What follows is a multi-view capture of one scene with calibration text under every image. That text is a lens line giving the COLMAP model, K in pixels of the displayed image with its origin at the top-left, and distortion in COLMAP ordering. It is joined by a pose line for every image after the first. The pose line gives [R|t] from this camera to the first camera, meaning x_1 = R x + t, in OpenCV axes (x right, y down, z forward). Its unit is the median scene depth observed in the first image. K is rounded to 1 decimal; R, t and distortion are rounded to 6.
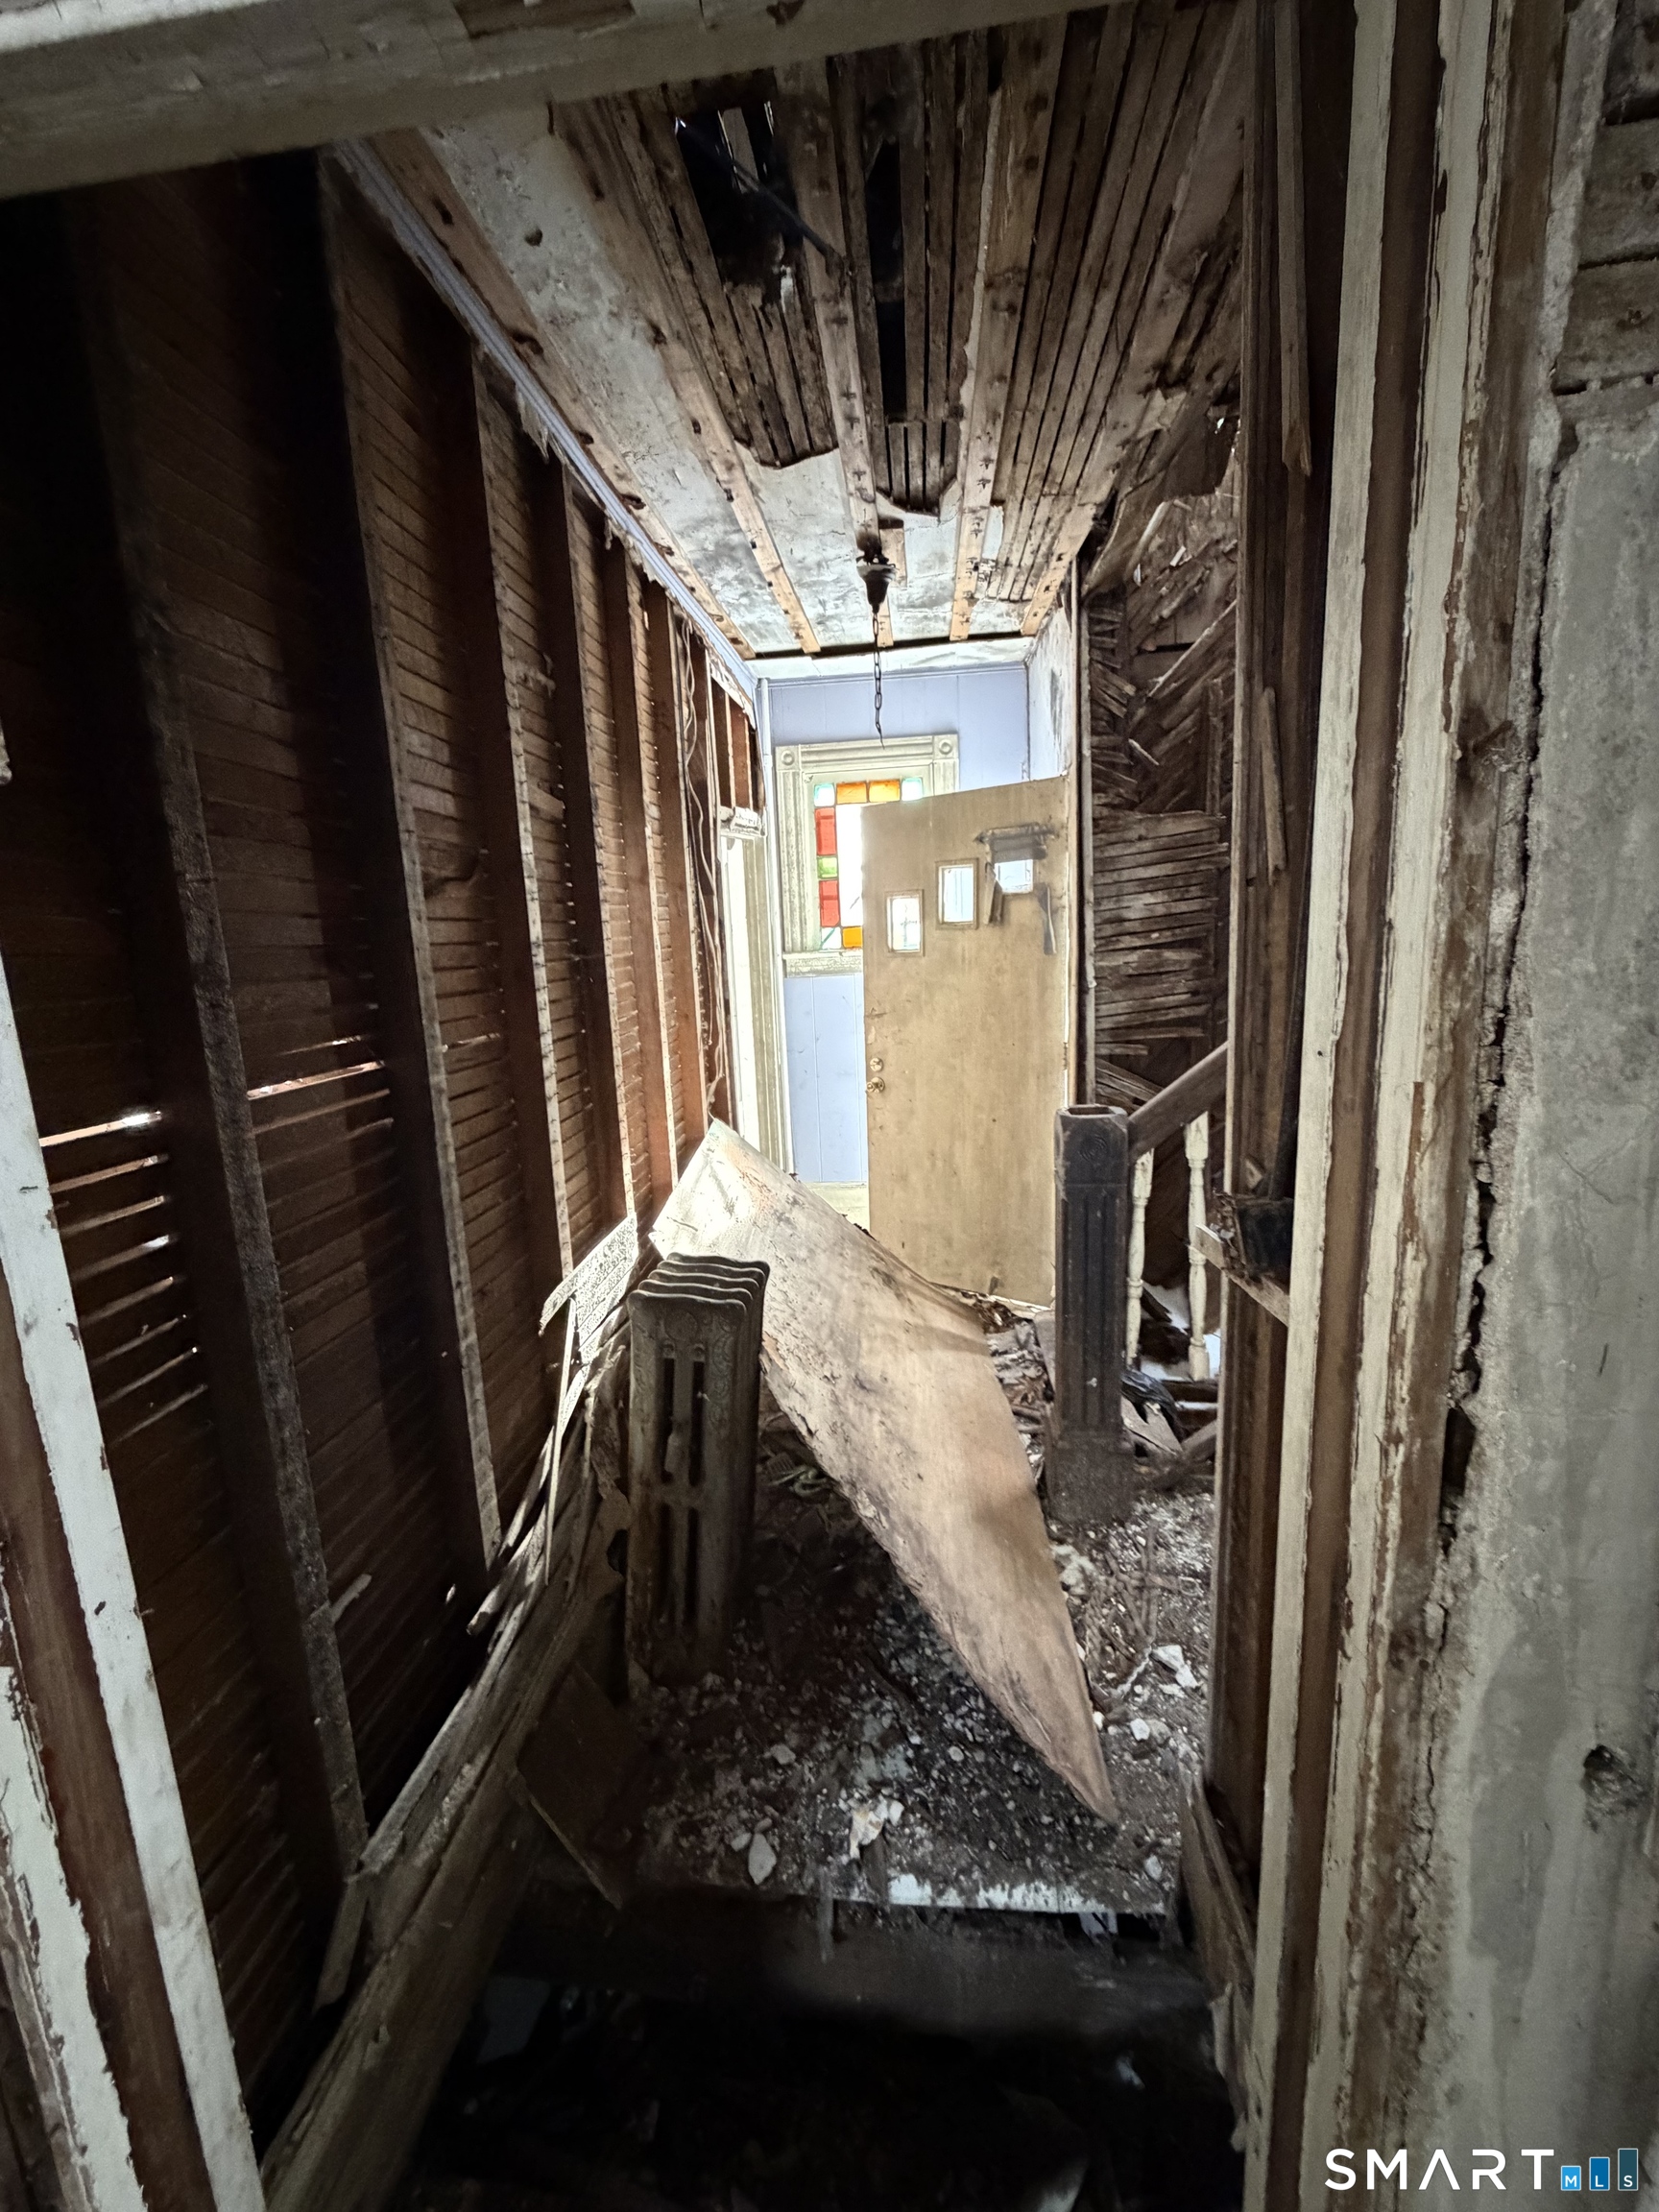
lens RADIAL K [[877.3, 0, 826.4], [0, 877.3, 1099.5], [0, 0, 1]] dist [-0.000556, 0.000189]
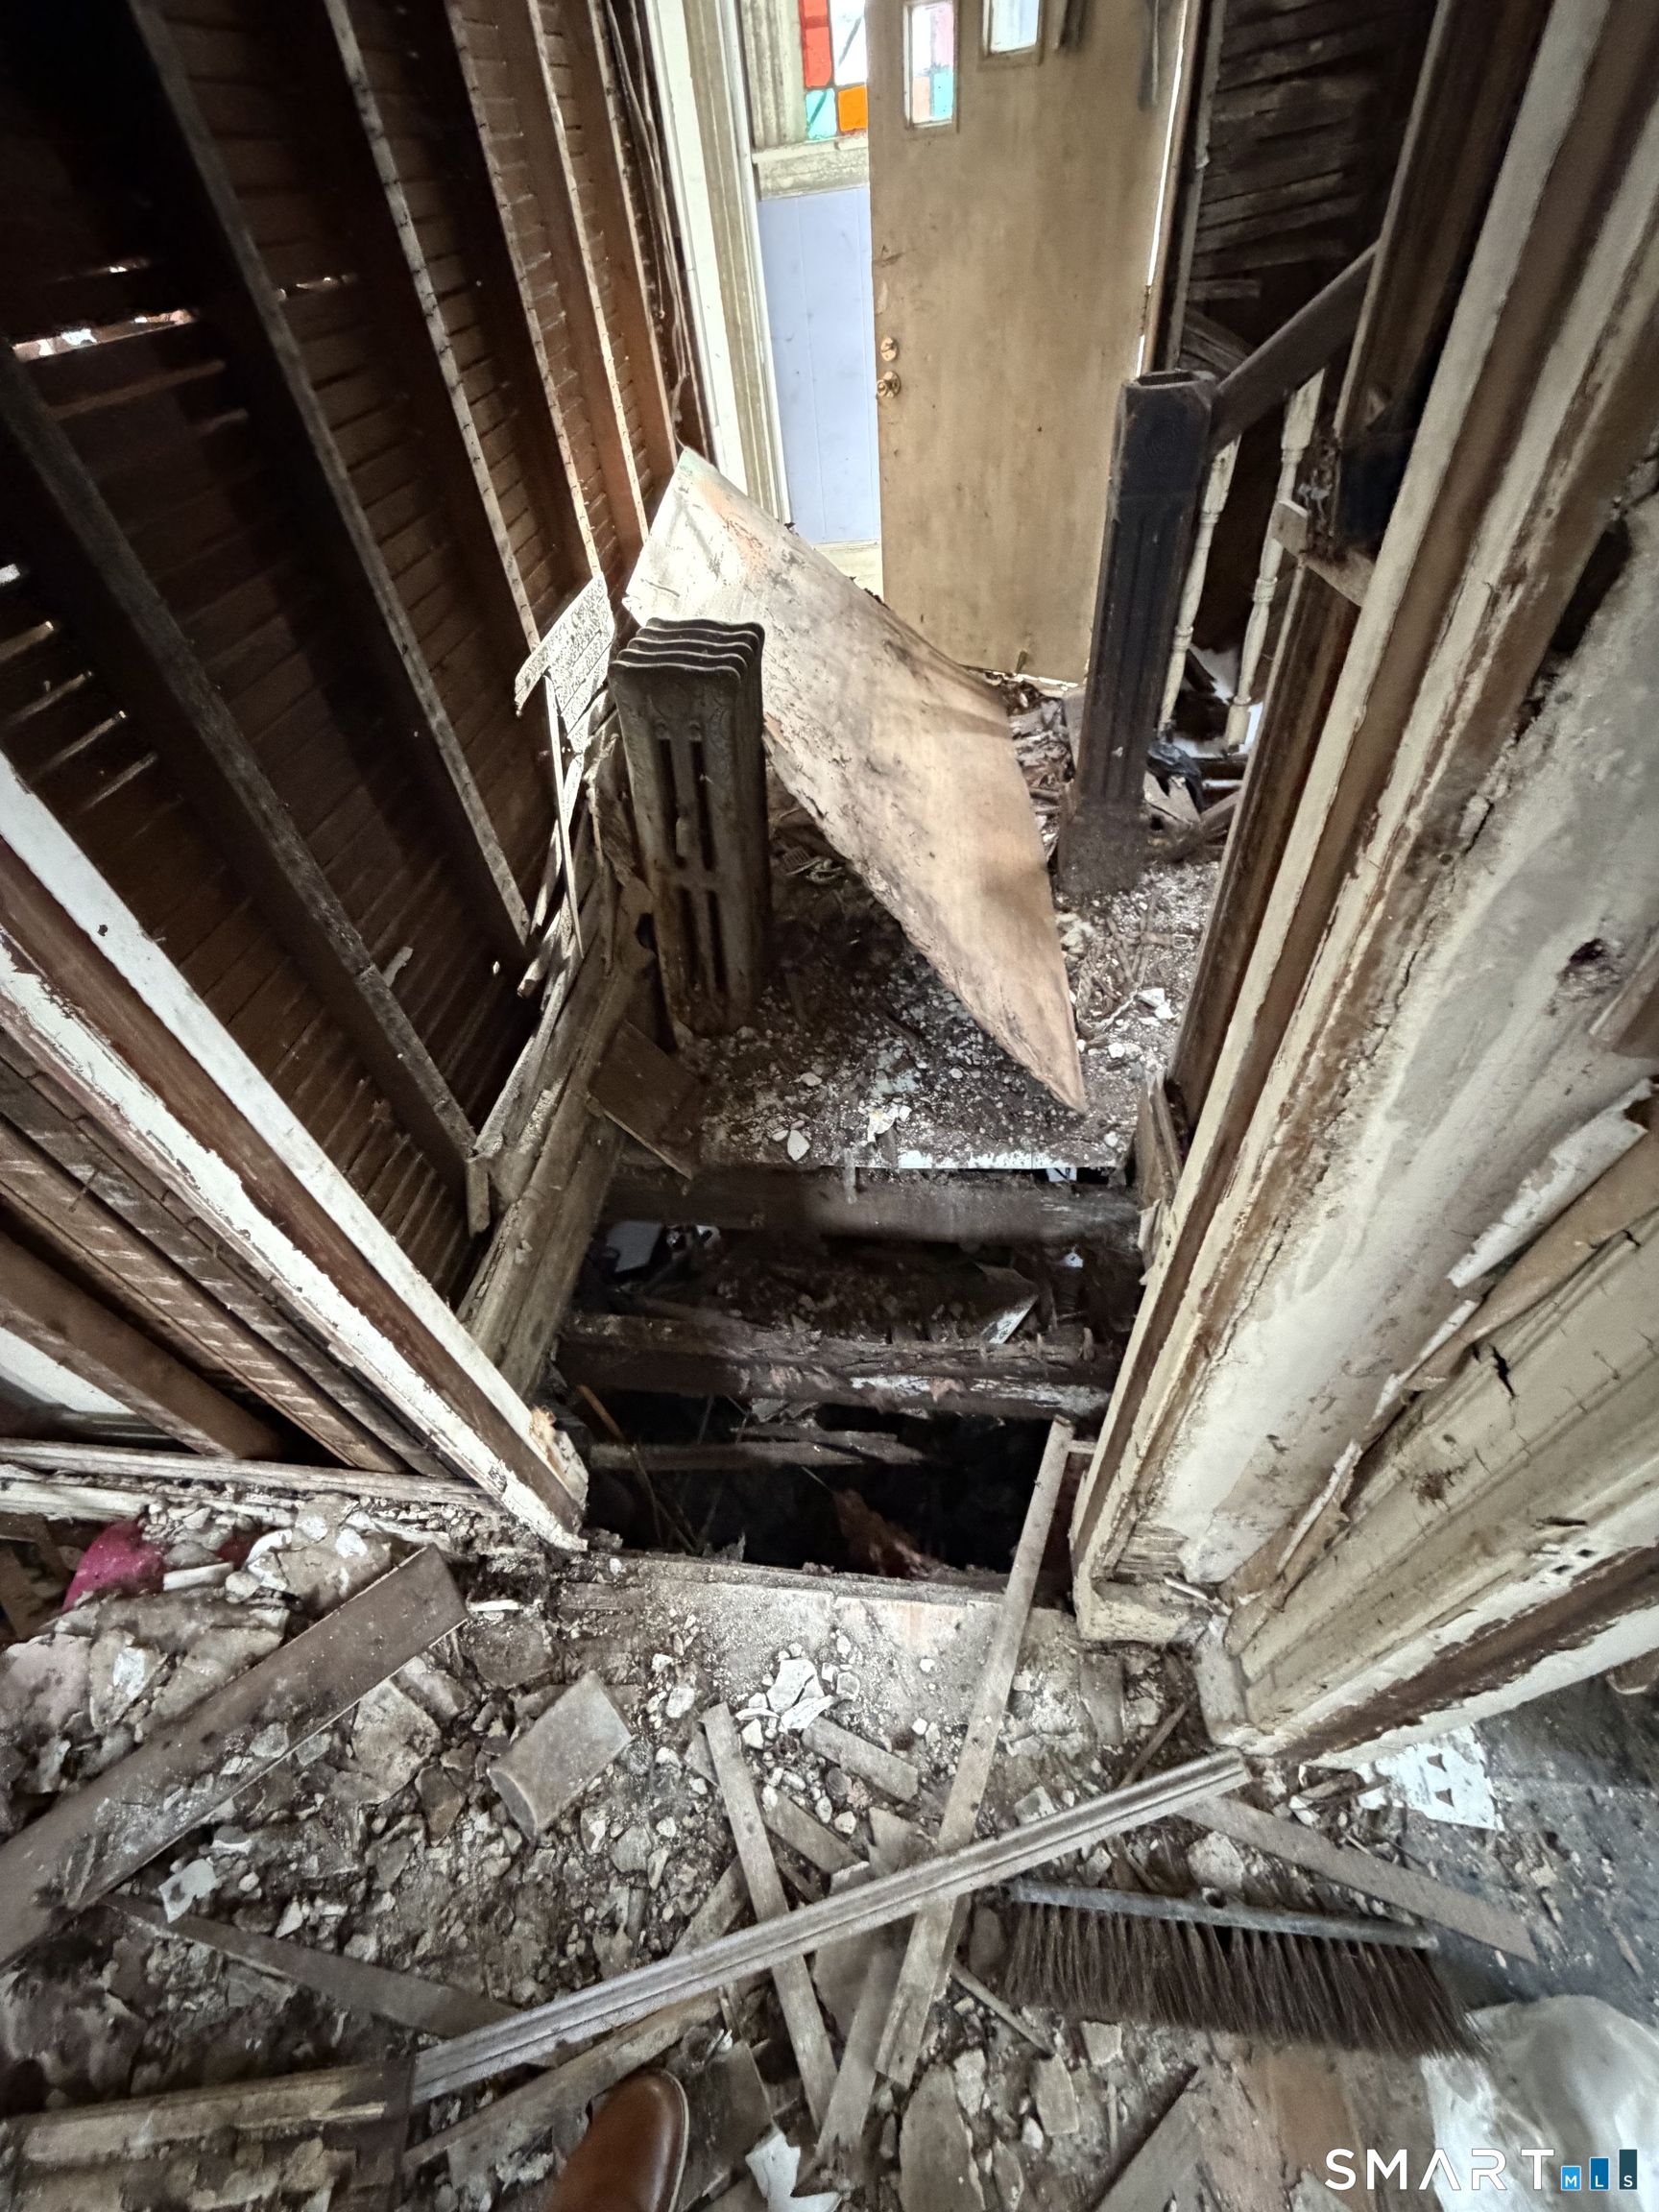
lens RADIAL K [[877.3, 0, 827.7], [0, 877.3, 1099.6], [0, 0, 1]] dist [-0.000556, 0.000189]
pose [[0.998730, -0.037335, -0.033816, 0.011099], [0.050126, 0.802954, 0.593930, 0.053437], [0.004978, -0.594871, 0.803806, 0.021511]]
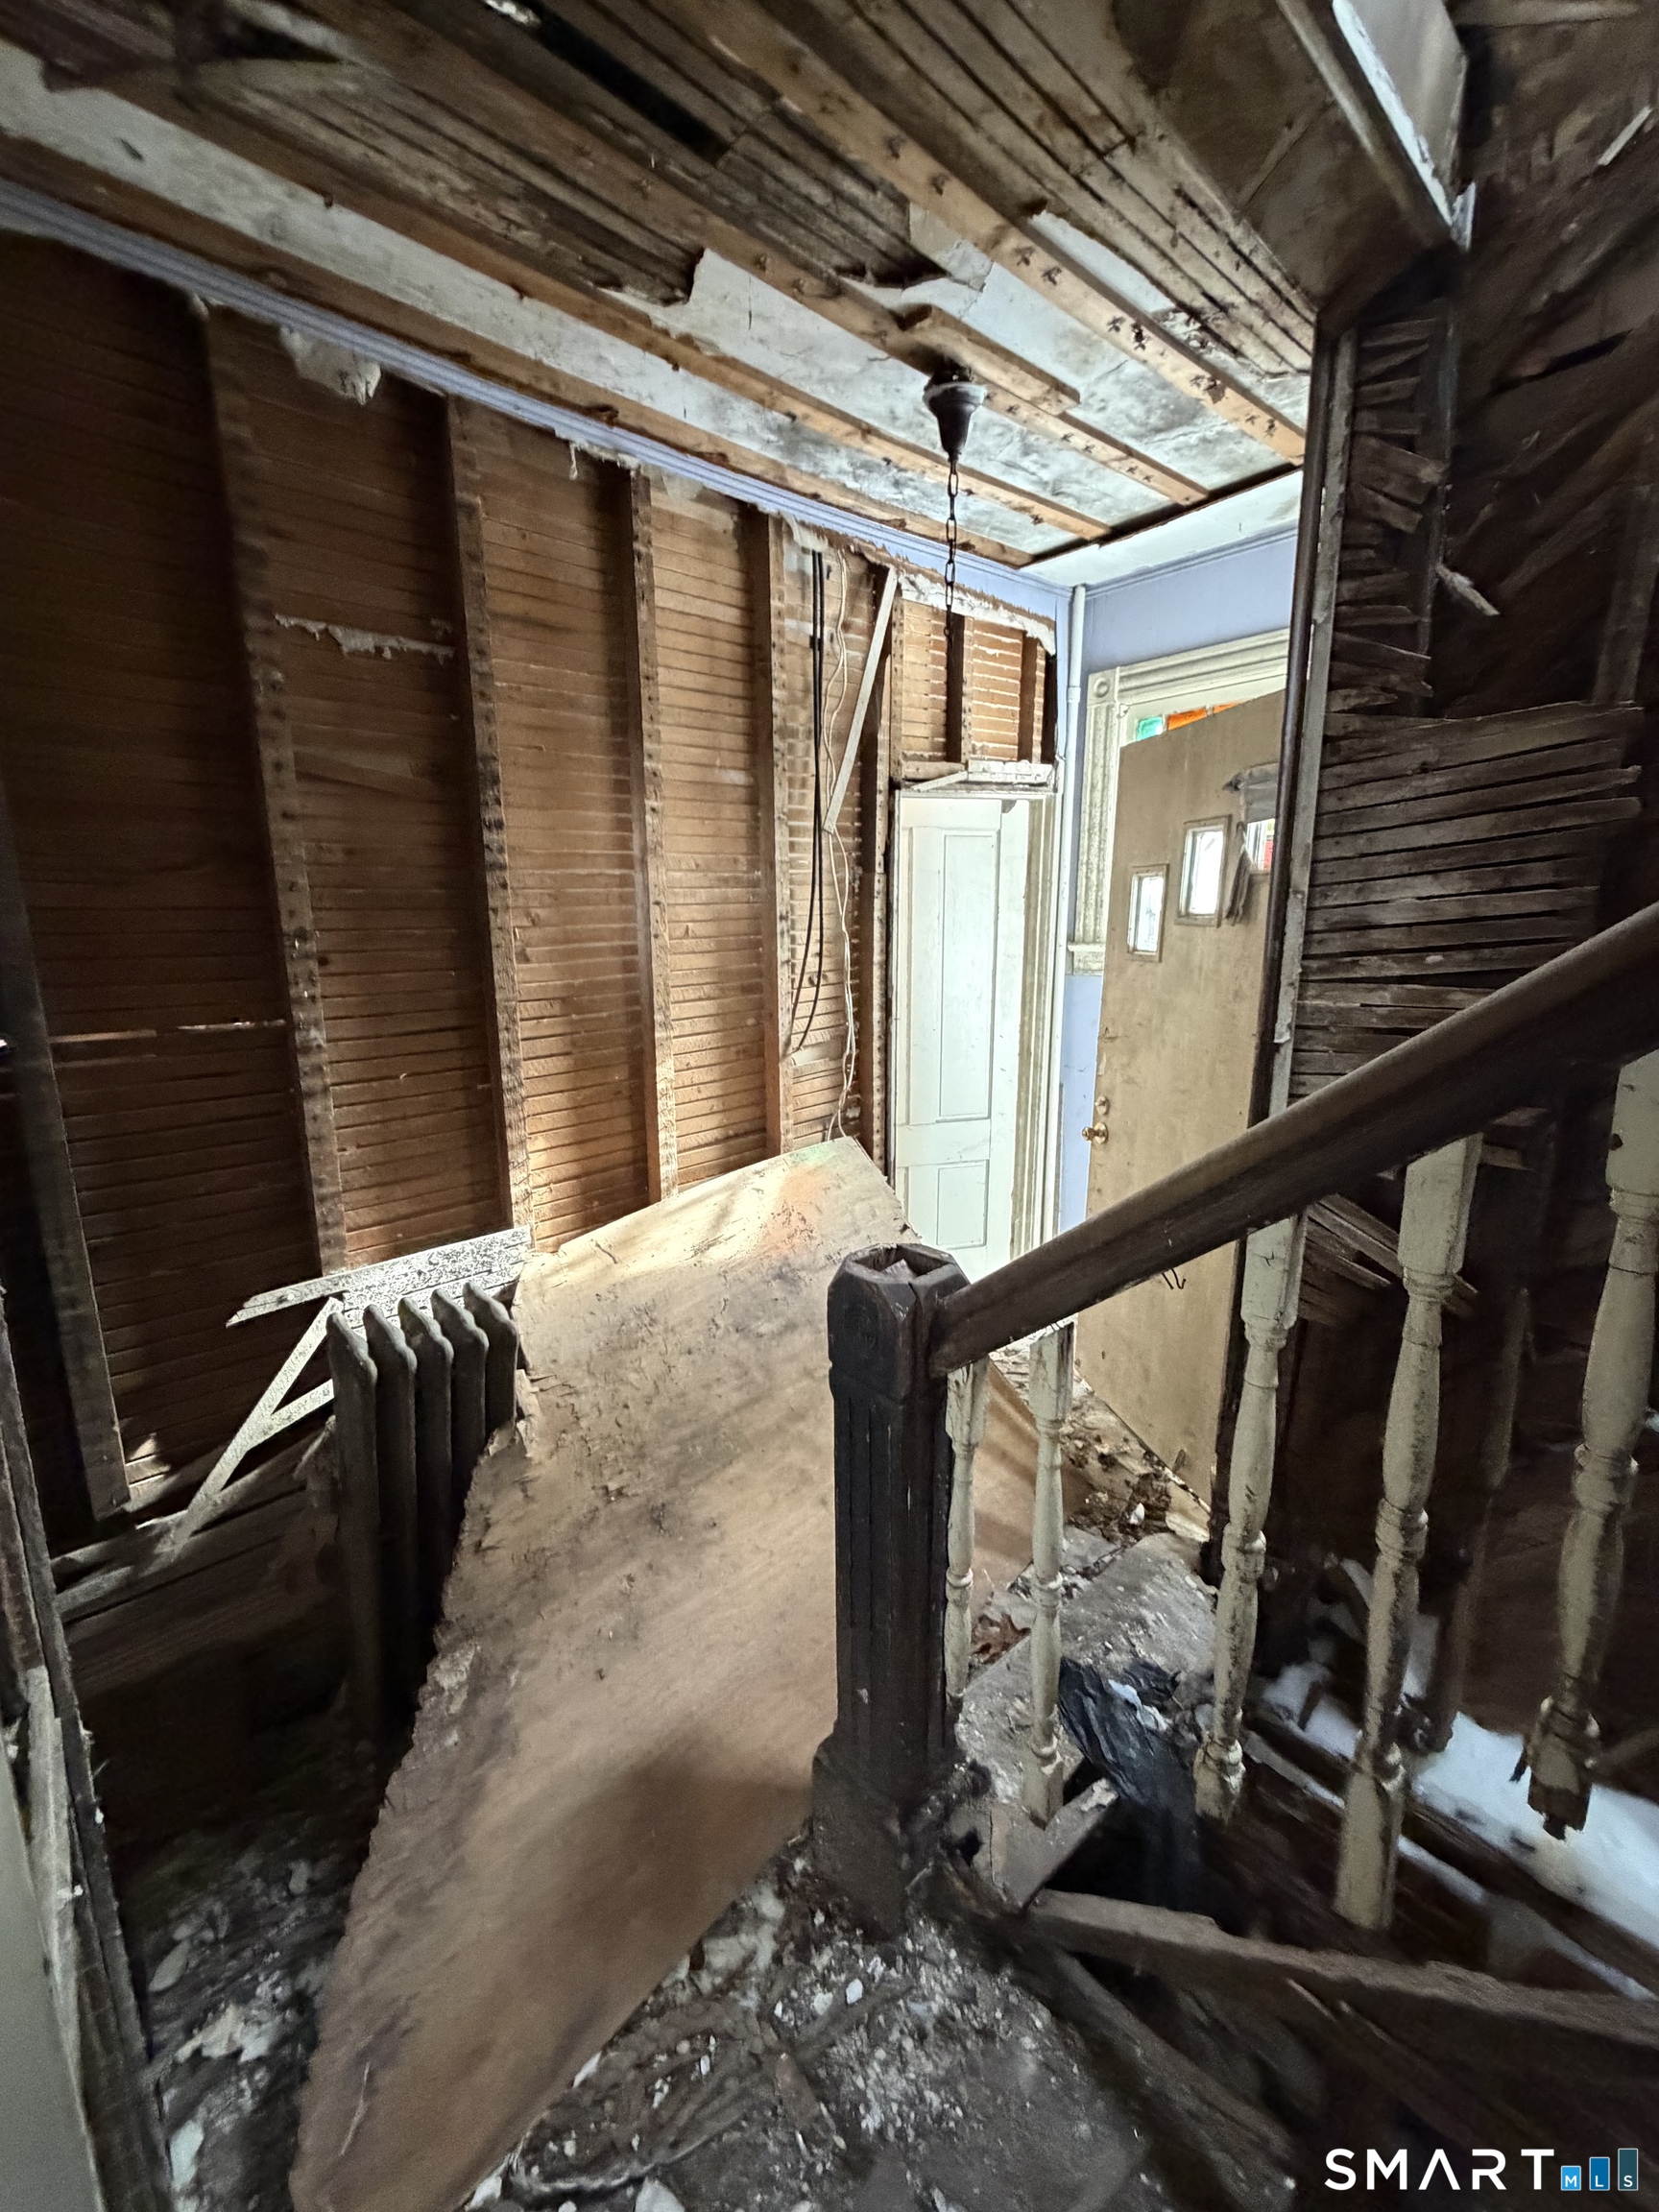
lens RADIAL K [[877.3, 0, 828.1], [0, 877.3, 1100.0], [0, 0, 1]] dist [-0.000556, 0.000189]
pose [[0.753119, 0.169050, -0.635794, 0.686684], [-0.142986, 0.985381, 0.092630, -0.156262], [0.642158, 0.021148, 0.766280, 0.579766]]
